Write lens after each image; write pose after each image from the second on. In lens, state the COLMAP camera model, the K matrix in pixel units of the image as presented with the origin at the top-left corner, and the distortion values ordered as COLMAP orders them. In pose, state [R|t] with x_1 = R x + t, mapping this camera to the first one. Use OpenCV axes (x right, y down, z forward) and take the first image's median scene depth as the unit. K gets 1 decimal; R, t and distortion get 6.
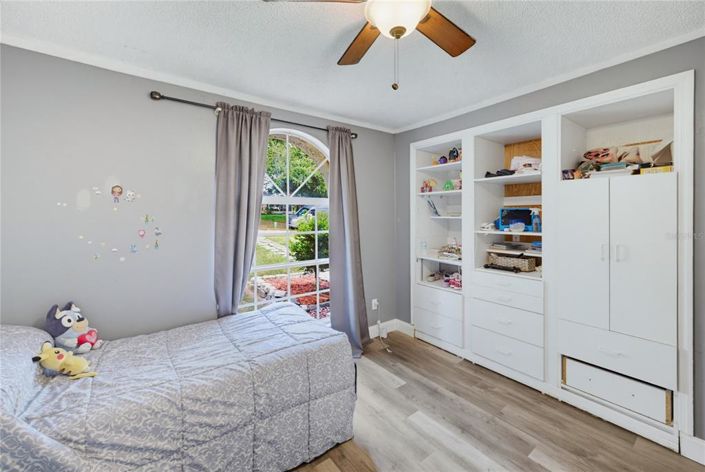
lens RADIAL K [[287.1, 0, 354.1], [0, 287.1, 214.7], [0, 0, 1]] dist [-0.003625, 0.000473]
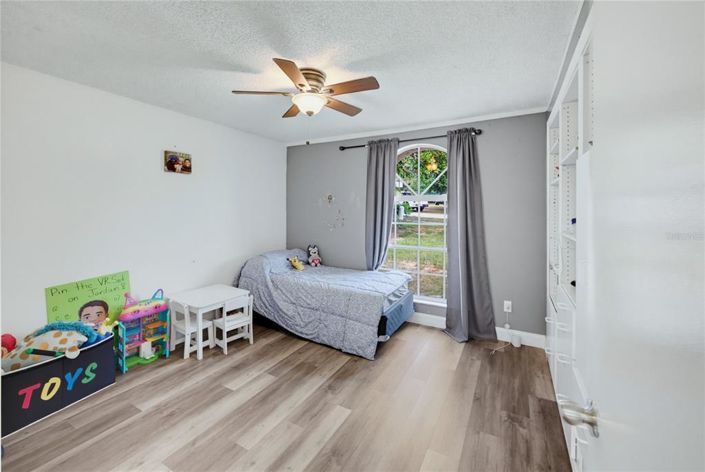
lens RADIAL K [[287.1, 0, 353.4], [0, 287.1, 209.4], [0, 0, 1]] dist [-0.003625, 0.000473]
pose [[0.405817, 0.006376, -0.913932, 1.023557], [-0.001679, 0.999979, 0.006231, -0.008465], [0.913953, -0.000994, 0.405820, 0.246425]]
